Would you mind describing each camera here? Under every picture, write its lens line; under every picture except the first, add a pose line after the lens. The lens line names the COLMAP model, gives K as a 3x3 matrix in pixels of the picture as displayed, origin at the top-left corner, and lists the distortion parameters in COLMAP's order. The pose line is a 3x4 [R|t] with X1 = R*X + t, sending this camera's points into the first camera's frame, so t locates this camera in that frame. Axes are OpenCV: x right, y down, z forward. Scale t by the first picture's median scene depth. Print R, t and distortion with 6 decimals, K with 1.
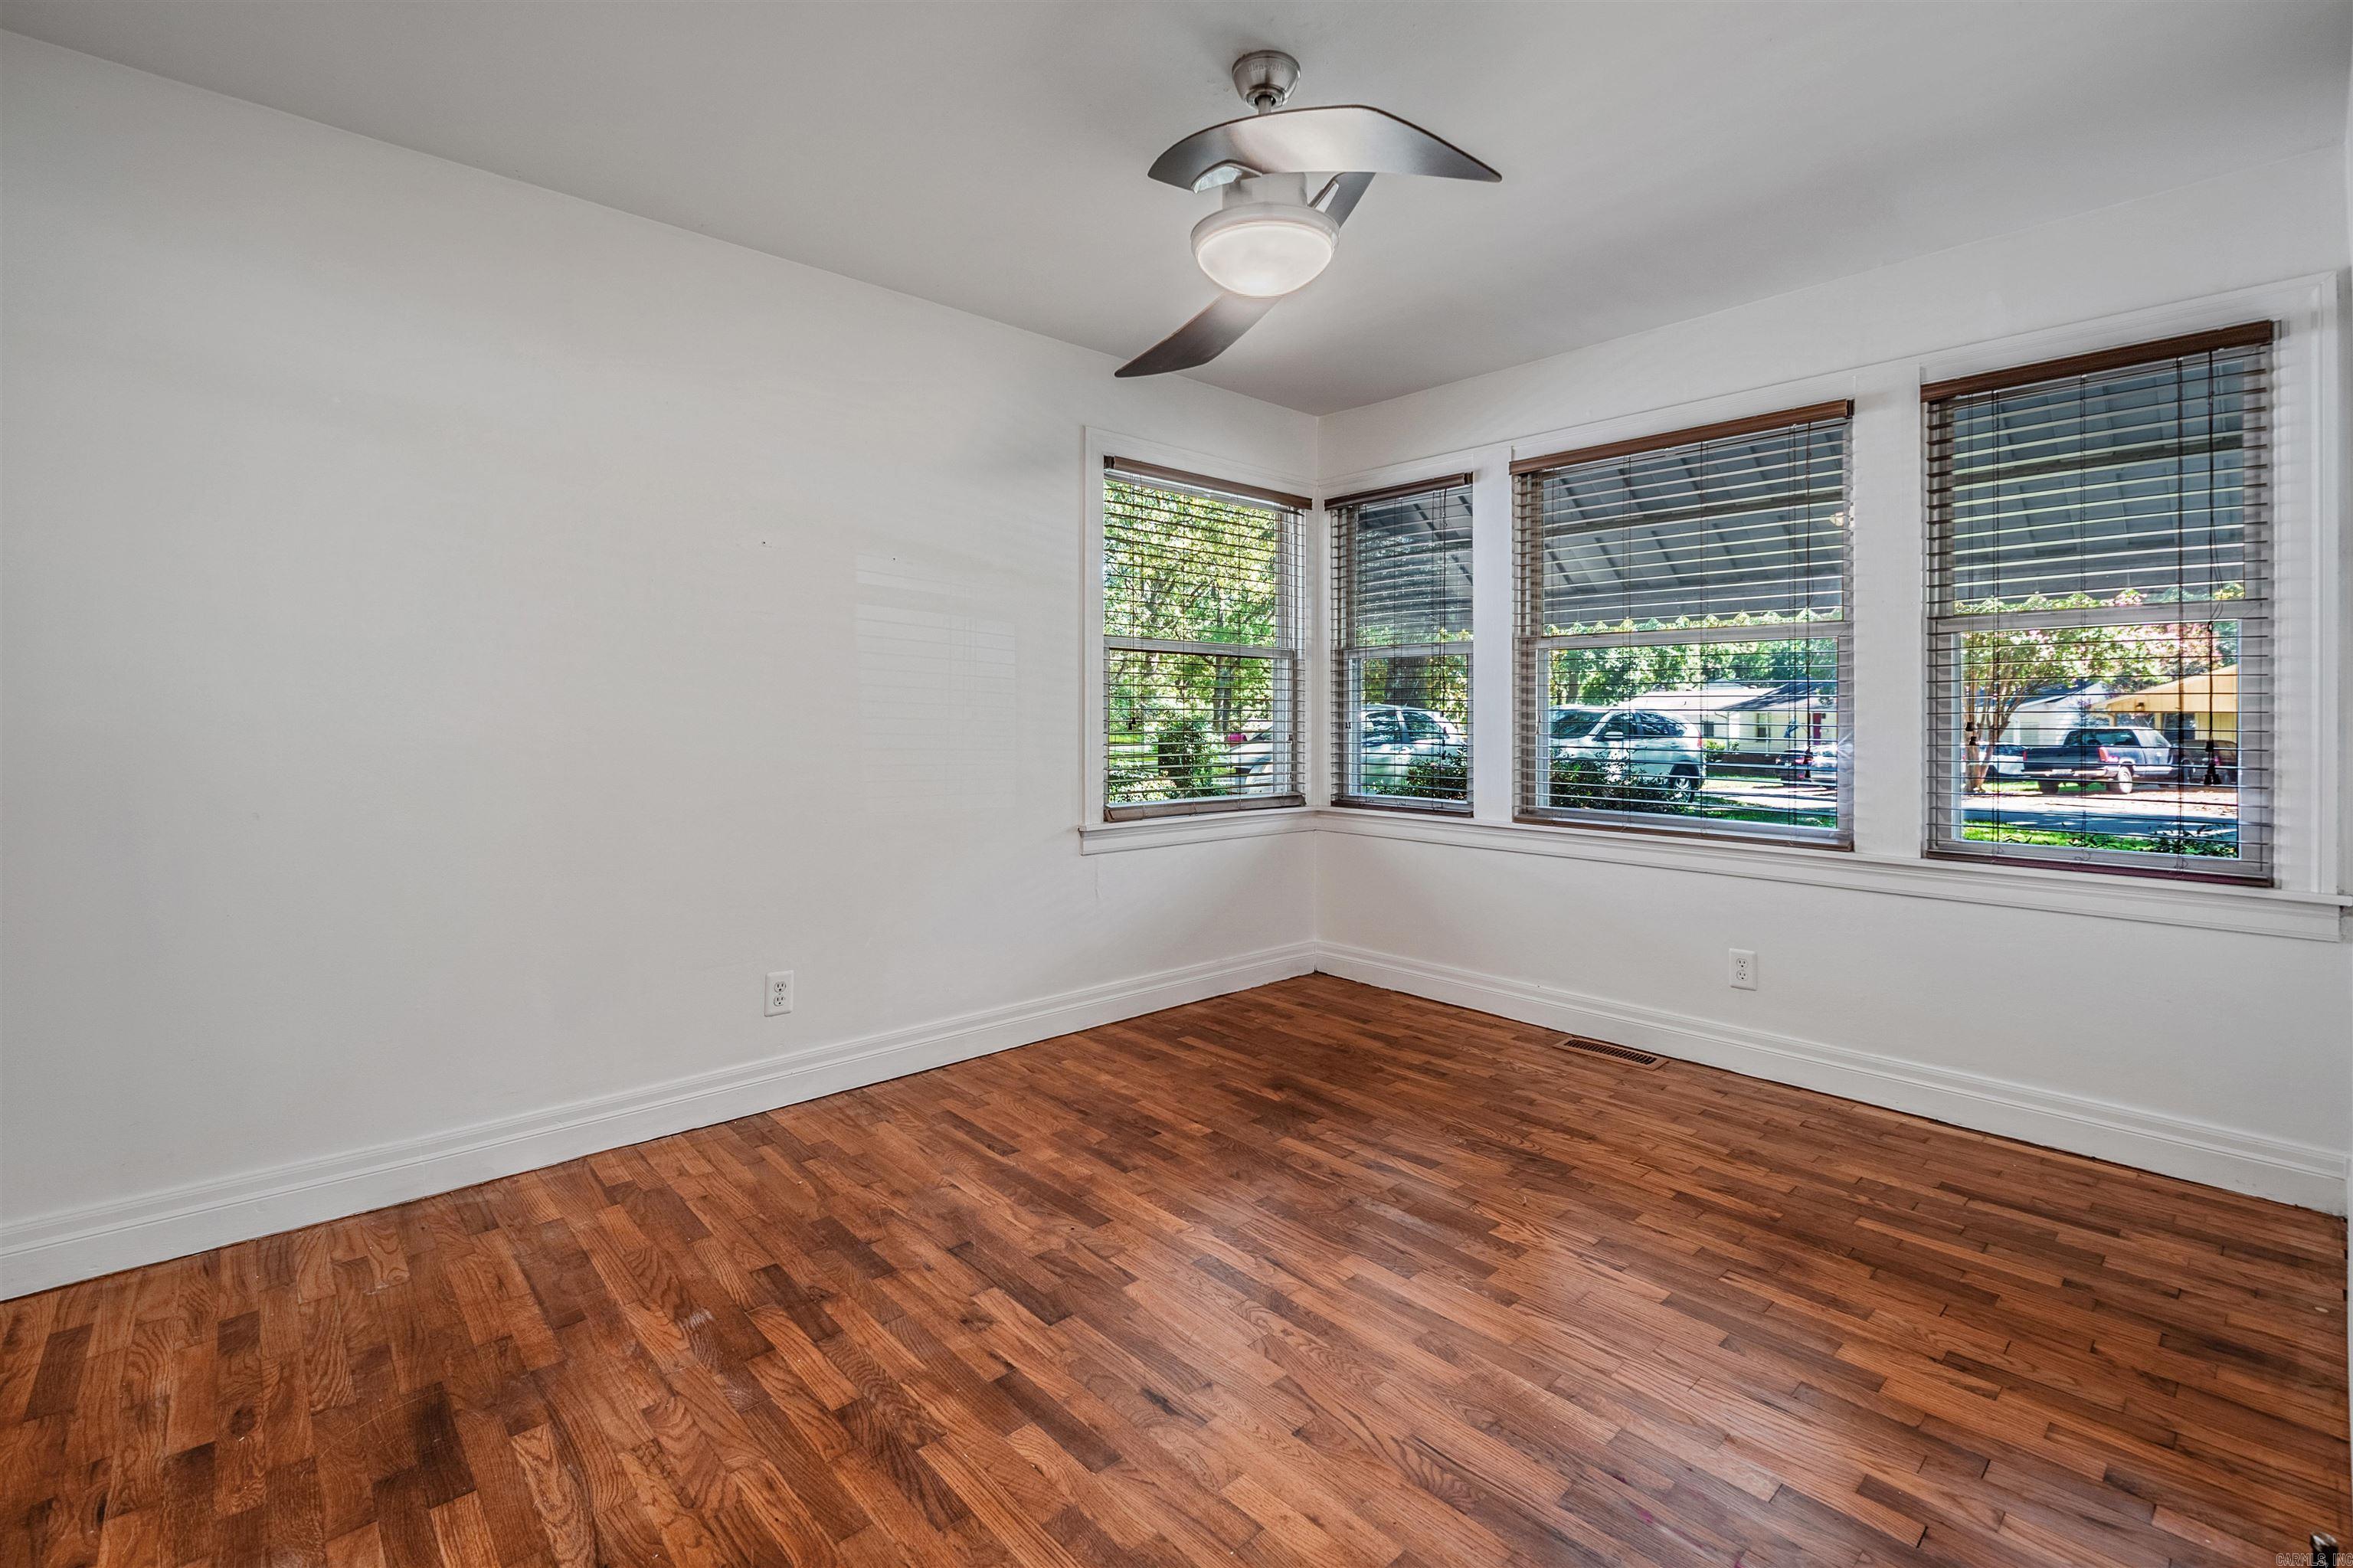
lens RADIAL K [[1029.4, 0, 1201.3], [0, 1029.4, 726.1], [0, 0, 1]] dist [-0.005195, -0.000913]
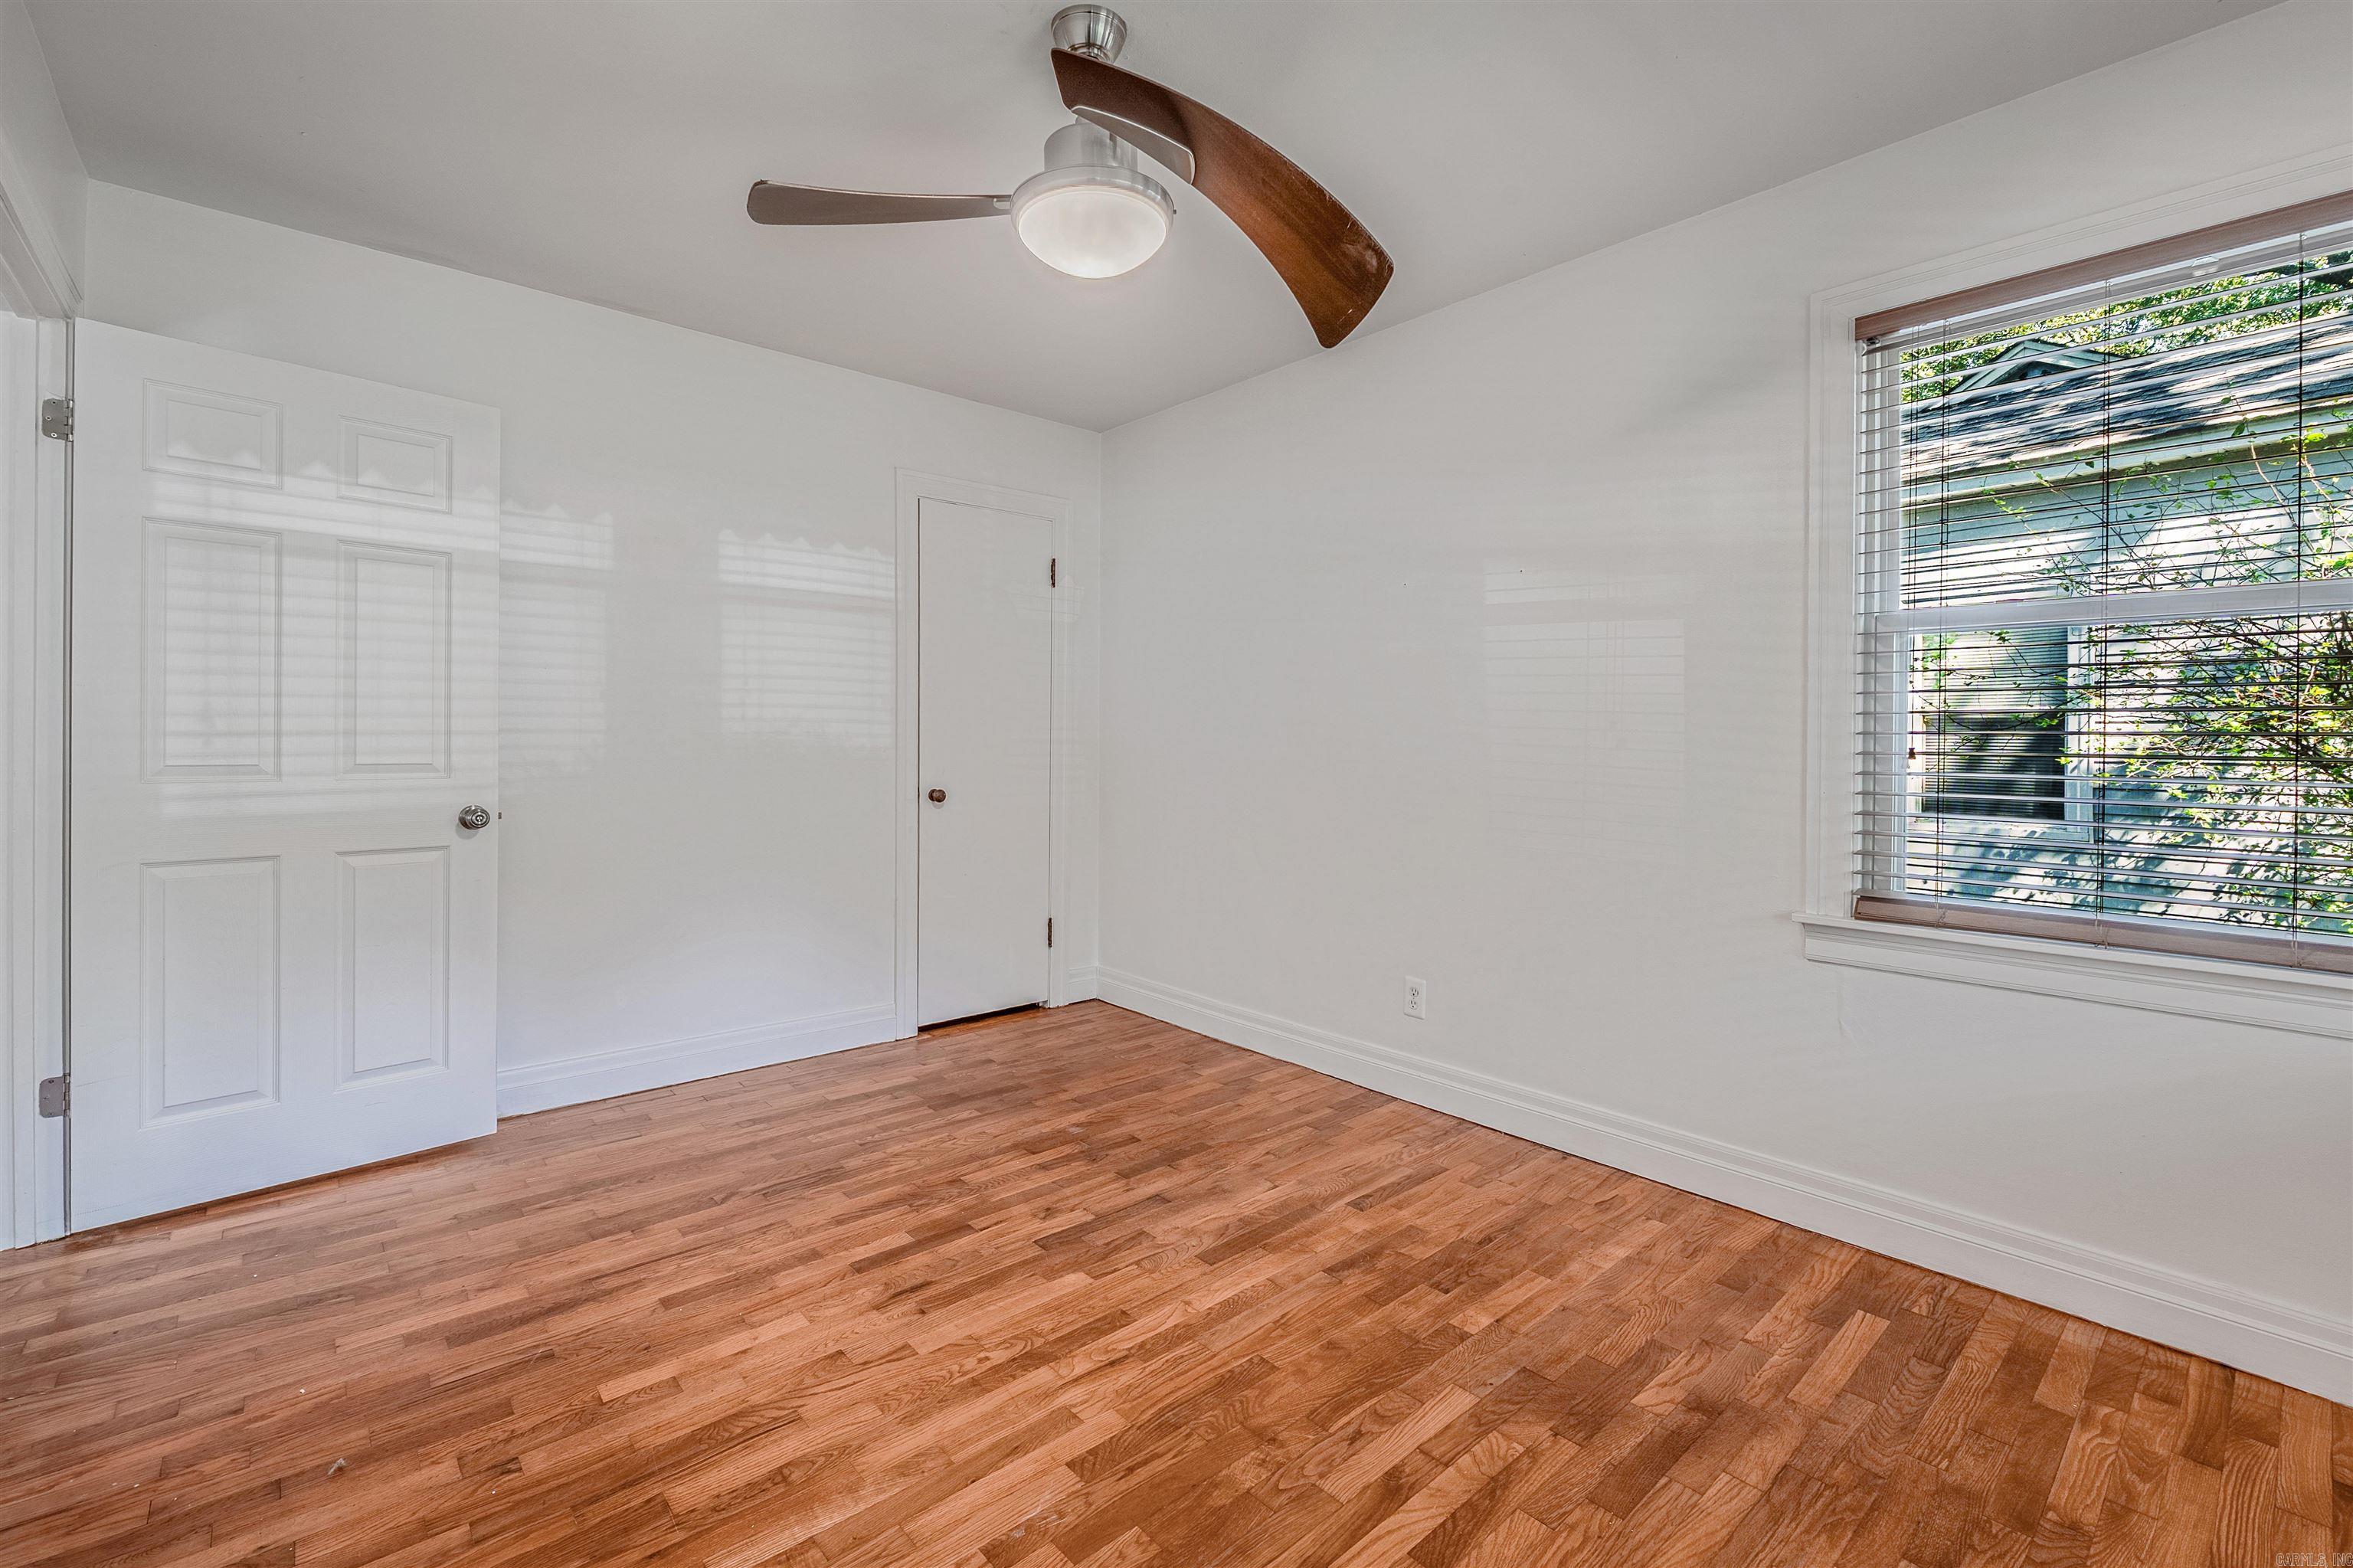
lens RADIAL K [[1029.4, 0, 1160.6], [0, 1029.4, 759.7], [0, 0, 1]] dist [-0.005195, -0.000913]
pose [[-0.037803, 0.019350, -0.999098, 0.792039], [-0.018429, 0.999629, 0.020058, -0.008530], [0.999115, 0.019170, -0.037433, 0.897696]]
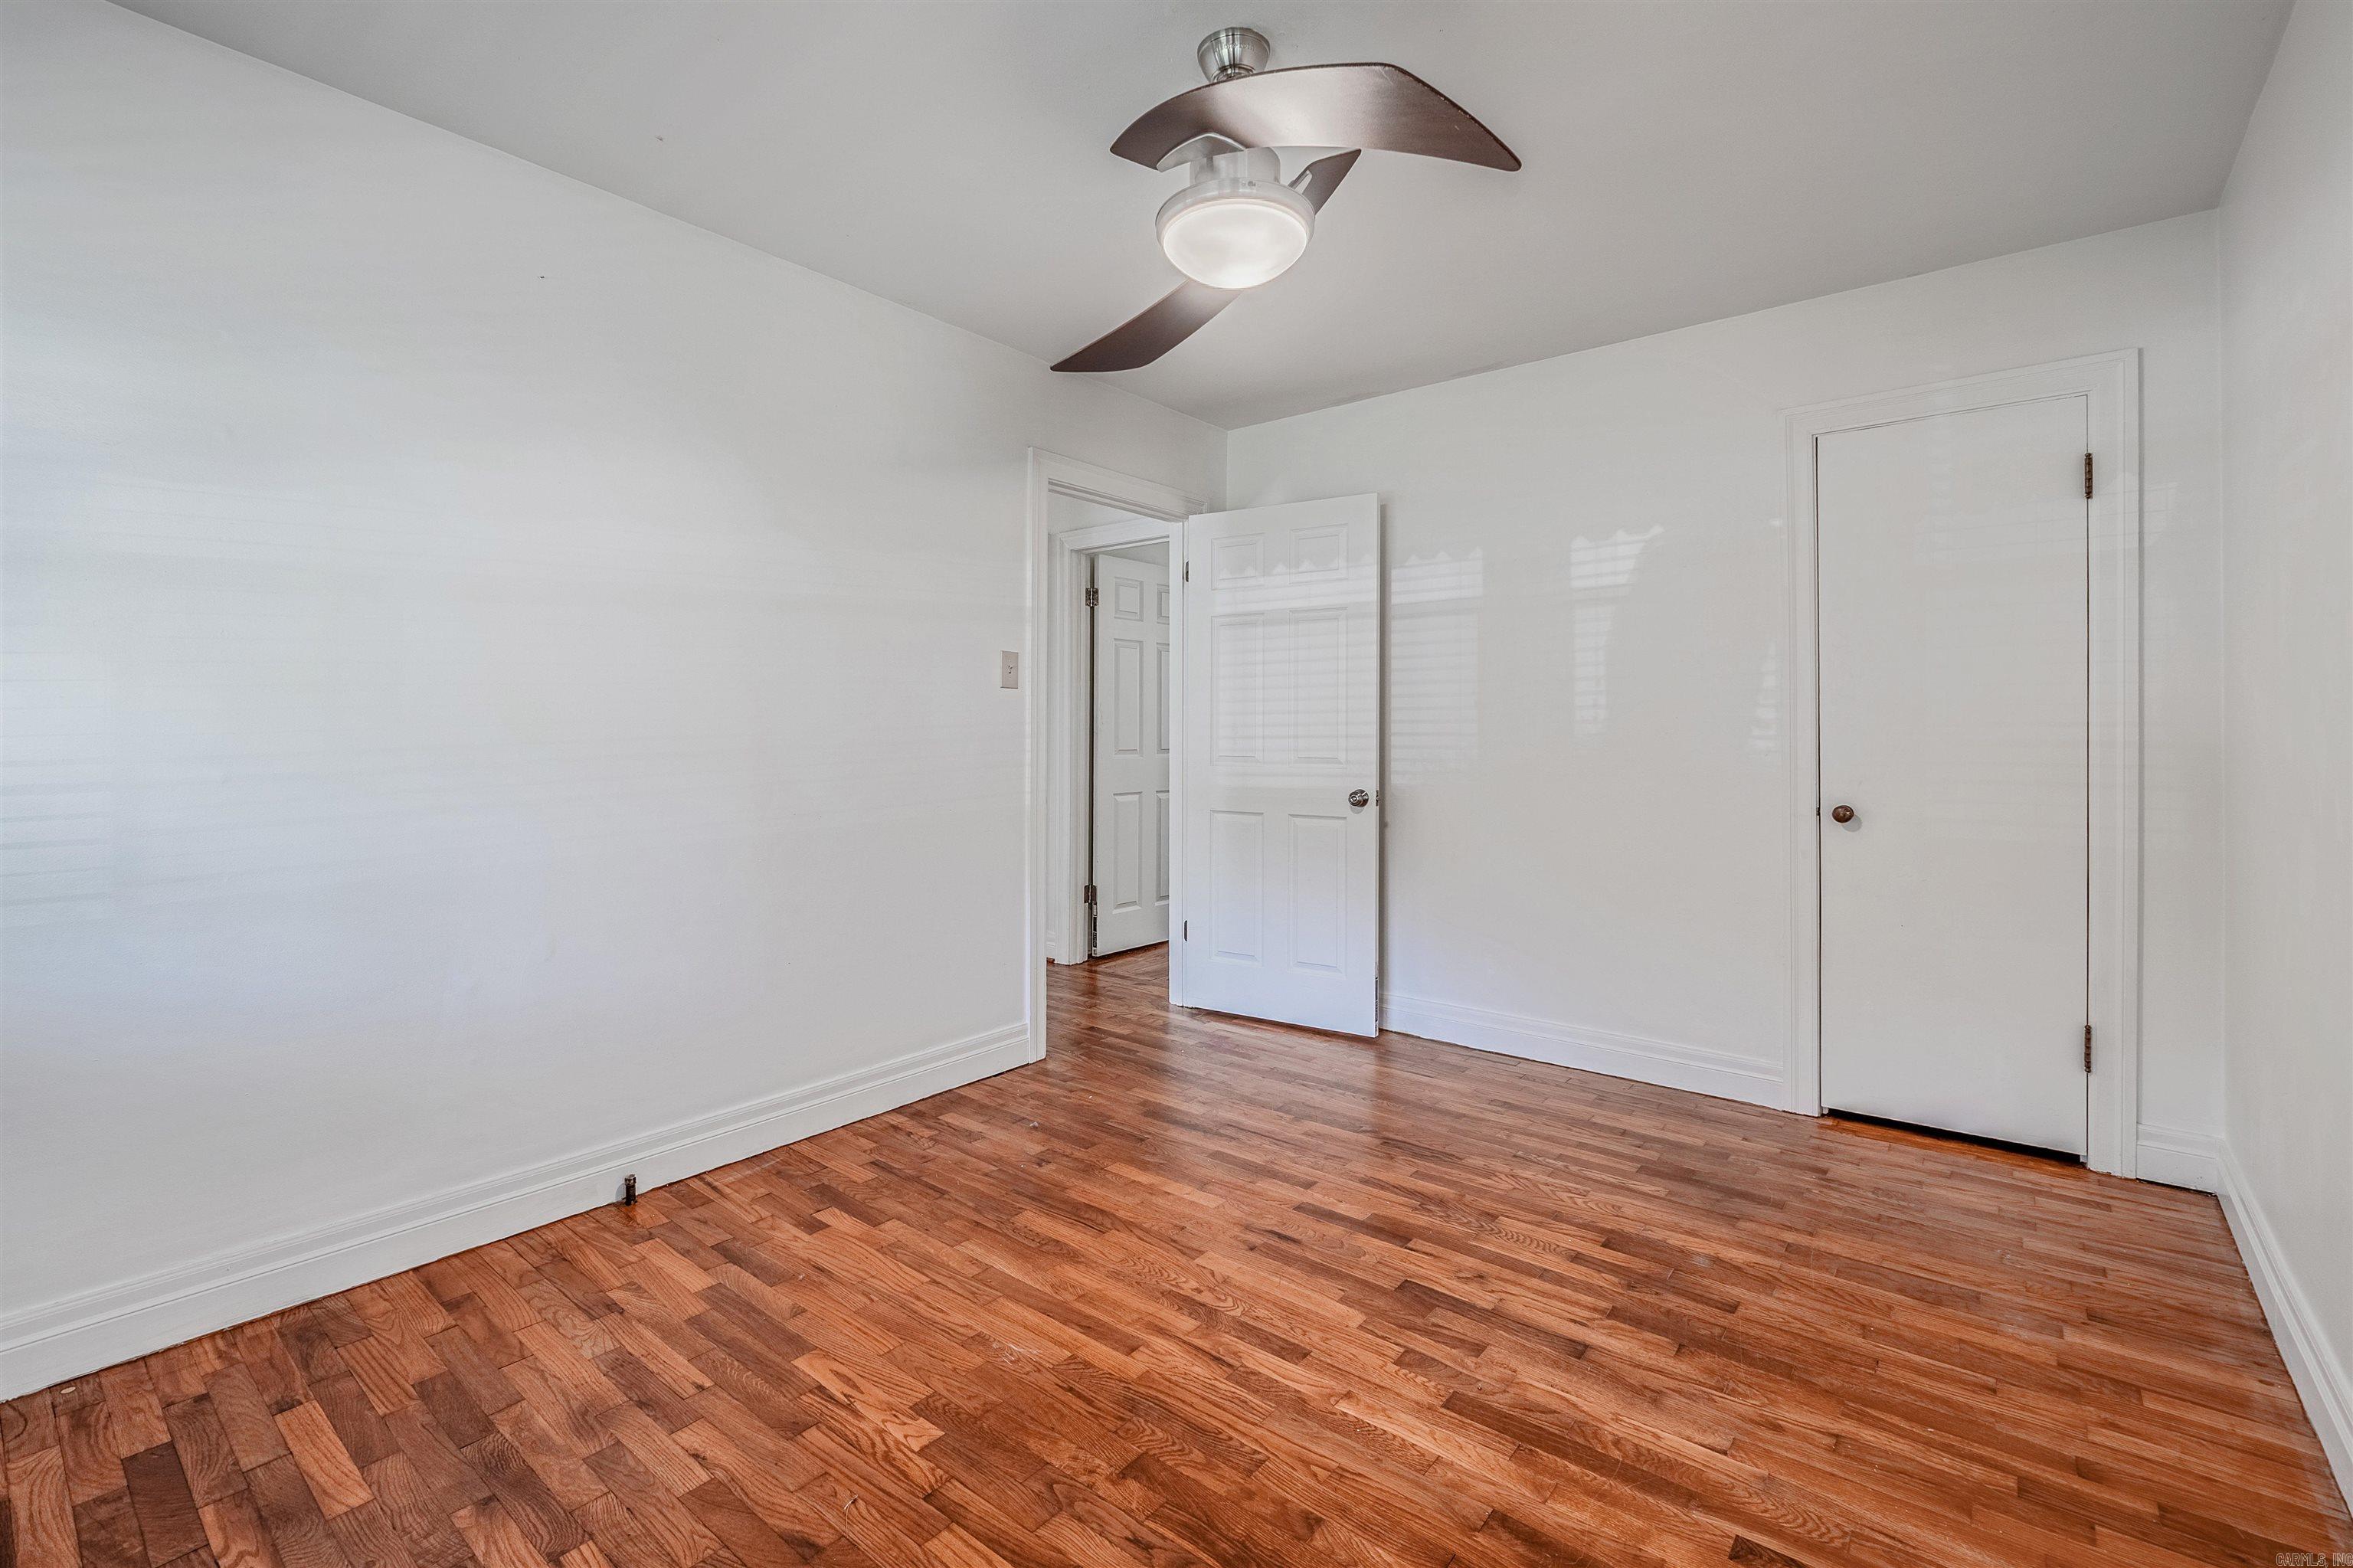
lens RADIAL K [[1029.4, 0, 1185.6], [0, 1029.4, 761.8], [0, 0, 1]] dist [-0.005195, -0.000913]
pose [[-0.990592, -0.000232, -0.136848, 0.187125], [-0.005356, 0.999298, 0.037074, -0.018893], [0.136744, 0.037459, -0.989898, 1.561881]]
